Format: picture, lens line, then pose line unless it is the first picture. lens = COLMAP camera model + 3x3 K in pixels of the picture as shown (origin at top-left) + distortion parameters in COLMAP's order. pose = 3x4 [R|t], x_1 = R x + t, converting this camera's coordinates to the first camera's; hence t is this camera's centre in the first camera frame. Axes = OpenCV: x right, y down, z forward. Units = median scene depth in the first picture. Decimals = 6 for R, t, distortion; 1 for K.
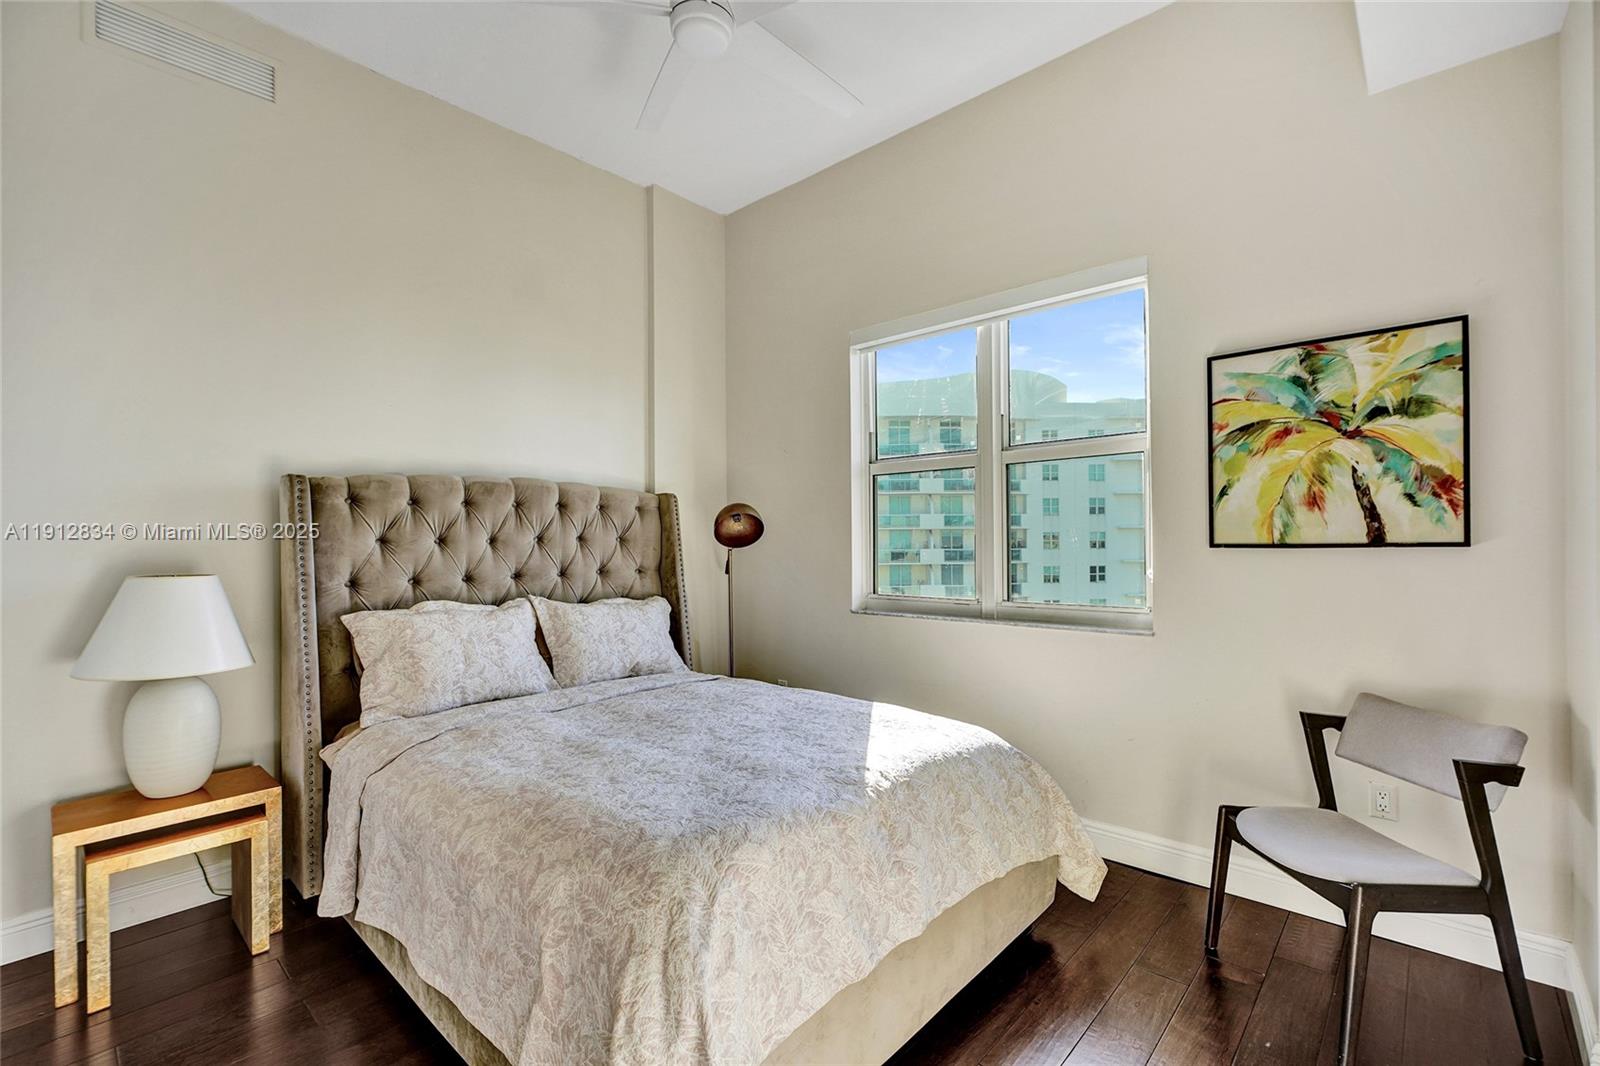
lens RADIAL K [[717.2, 0, 802.2], [0, 717.2, 526.2], [0, 0, 1]] dist [-0.016723, 0.009208]
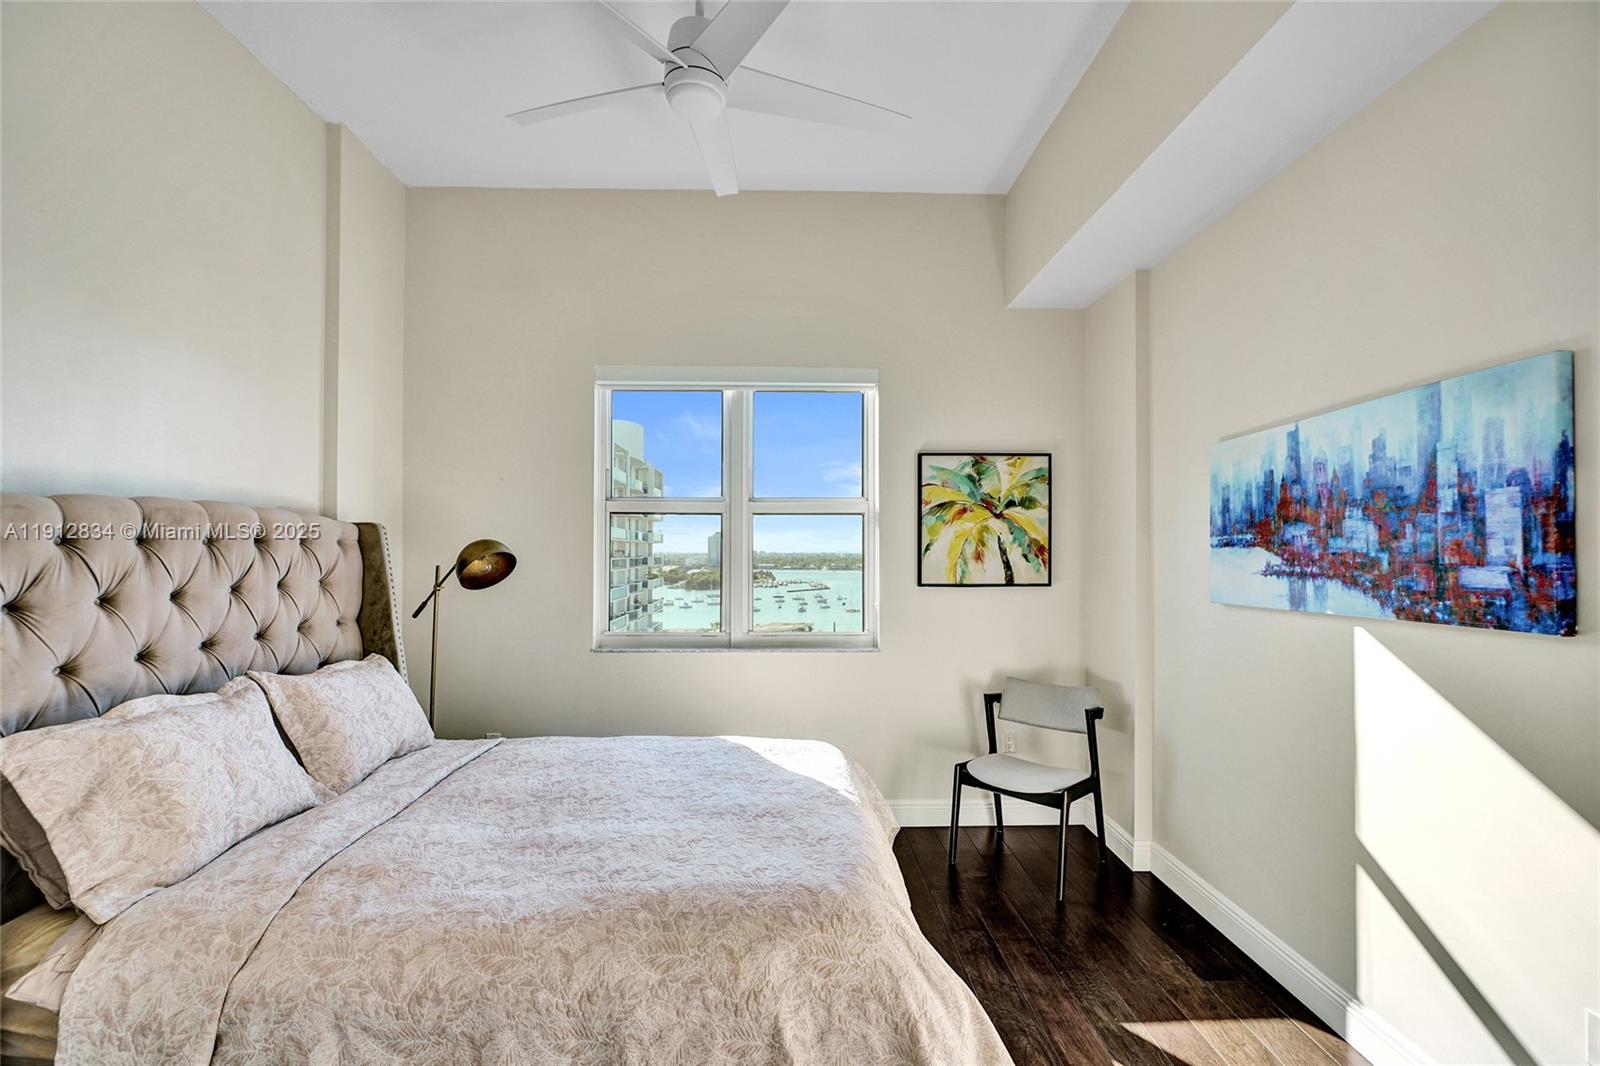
lens RADIAL K [[717.2, 0, 802.2], [0, 717.2, 526.2], [0, 0, 1]] dist [-0.016723, 0.009208]
pose [[0.715484, 0.030709, 0.697954, -0.651032], [-0.024268, 0.999523, -0.019100, -0.062761], [-0.698208, -0.003272, 0.715888, 0.151734]]
